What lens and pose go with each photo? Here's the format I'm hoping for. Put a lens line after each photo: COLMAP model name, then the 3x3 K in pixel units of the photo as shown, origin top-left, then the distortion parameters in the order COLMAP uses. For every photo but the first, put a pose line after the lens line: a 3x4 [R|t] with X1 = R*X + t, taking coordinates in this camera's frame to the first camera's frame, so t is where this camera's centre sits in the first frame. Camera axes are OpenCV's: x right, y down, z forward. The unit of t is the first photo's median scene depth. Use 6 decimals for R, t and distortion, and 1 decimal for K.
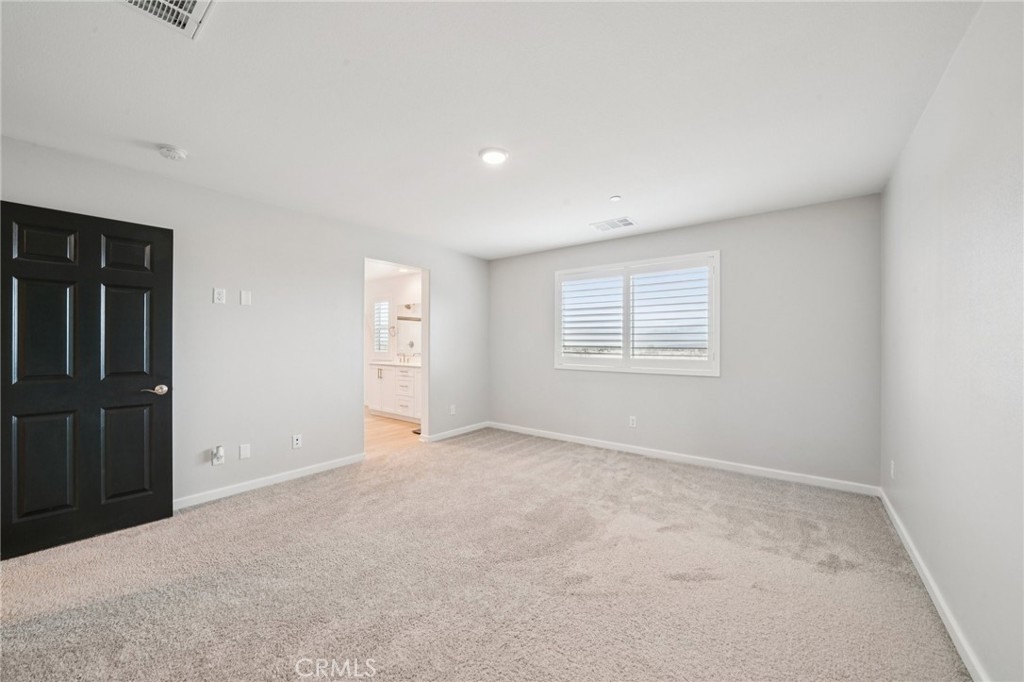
lens RADIAL K [[379.1, 0, 505.2], [0, 379.1, 340.7], [0, 0, 1]] dist [-0.012224, 0.000050]
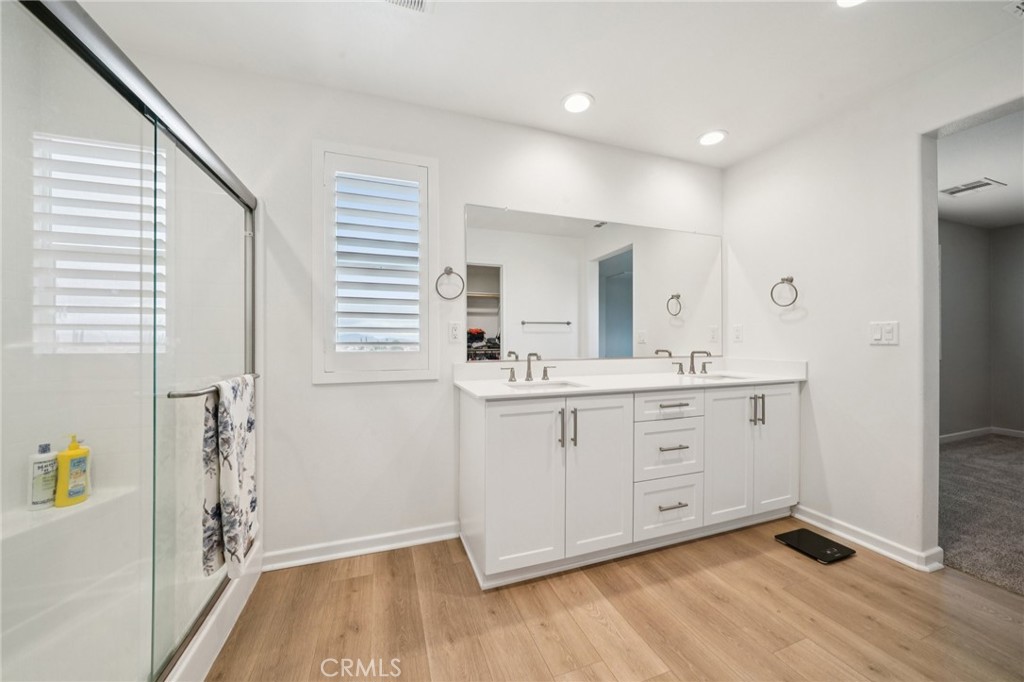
lens RADIAL K [[365.5, 0, 519.5], [0, 365.5, 342.3], [0, 0, 1]] dist [-0.016975, 0.000211]
pose [[0.527185, -0.005566, 0.849733, -0.888684], [-0.002608, 0.999963, 0.008168, 0.035021], [-0.849747, -0.006522, 0.527151, 1.375776]]
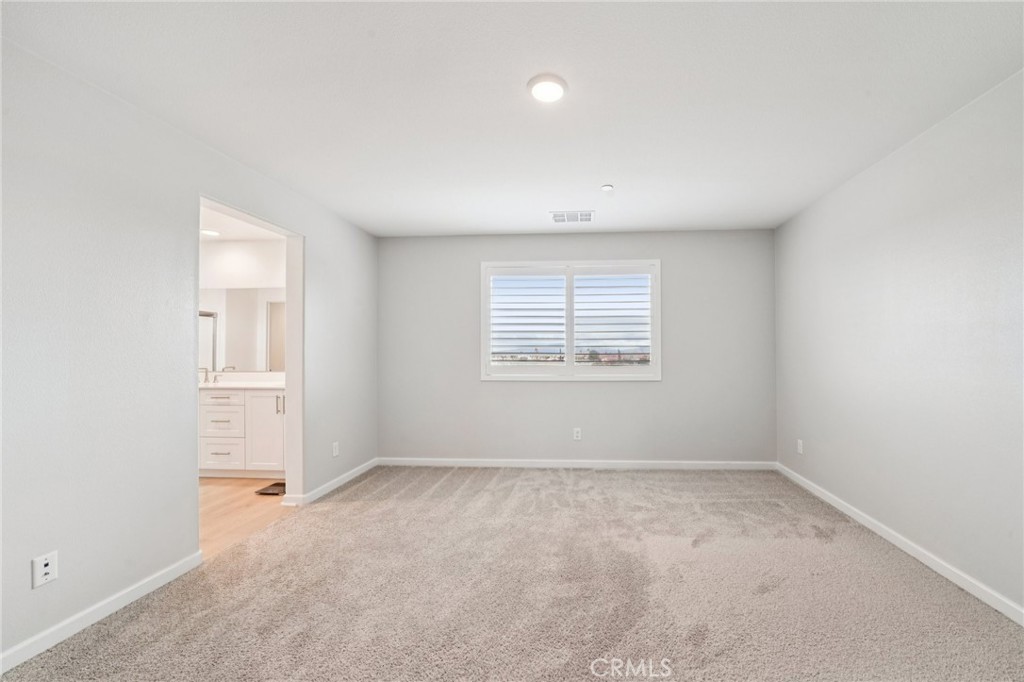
lens RADIAL K [[405.6, 0, 564.9], [0, 405.6, 344.8], [0, 0, 1]] dist [-0.013314, 0.000188]
pose [[0.819154, 0.000988, 0.573573, -0.267950], [0.002389, 0.999984, -0.005134, 0.001242], [-0.573569, 0.005576, 0.819139, 0.214169]]
